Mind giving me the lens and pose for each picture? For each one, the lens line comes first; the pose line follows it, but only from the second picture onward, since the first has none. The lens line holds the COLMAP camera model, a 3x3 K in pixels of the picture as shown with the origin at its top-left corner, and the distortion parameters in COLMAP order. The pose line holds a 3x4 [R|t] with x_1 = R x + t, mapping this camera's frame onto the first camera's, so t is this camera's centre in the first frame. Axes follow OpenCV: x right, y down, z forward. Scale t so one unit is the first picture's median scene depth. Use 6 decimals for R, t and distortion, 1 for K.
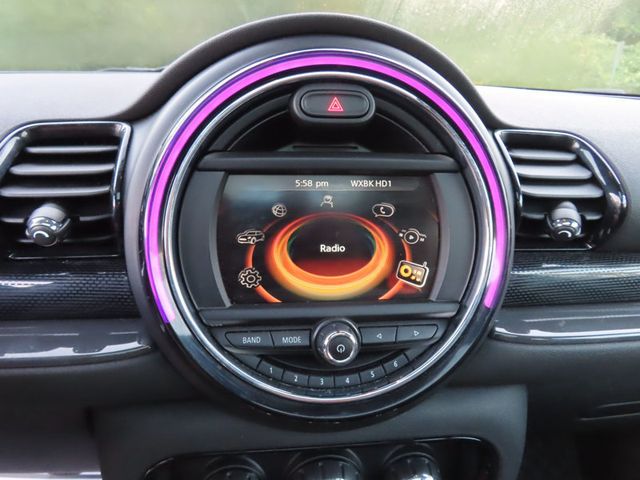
lens RADIAL K [[457.5, 0, 309.5], [0, 457.5, 250.2], [0, 0, 1]] dist [-0.008129, 0.007177]
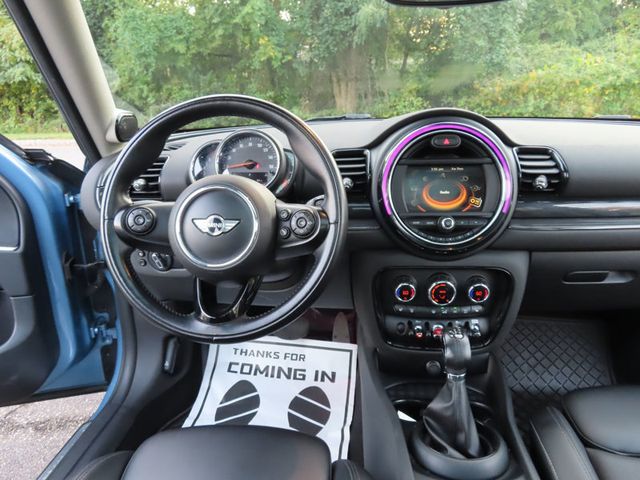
lens RADIAL K [[455.3, 0, 319.6], [0, 455.3, 241.9], [0, 0, 1]] dist [-0.012387, 0.009561]
pose [[0.980572, 0.007822, -0.196003, -0.152466], [-0.015986, 0.999067, -0.040108, 0.421986], [0.195507, 0.042462, 0.979783, -1.847771]]
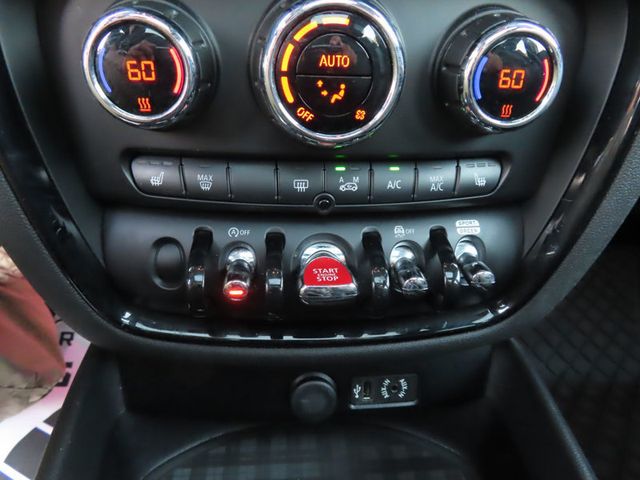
lens RADIAL K [[455.3, 0, 319.8], [0, 455.3, 242.8], [0, 0, 1]] dist [-0.012387, 0.009561]
pose [[0.999404, 0.011192, -0.032644, 0.047916], [-0.008557, 0.996777, 0.079759, 0.775517], [0.033431, -0.079432, 0.996280, 0.544062]]
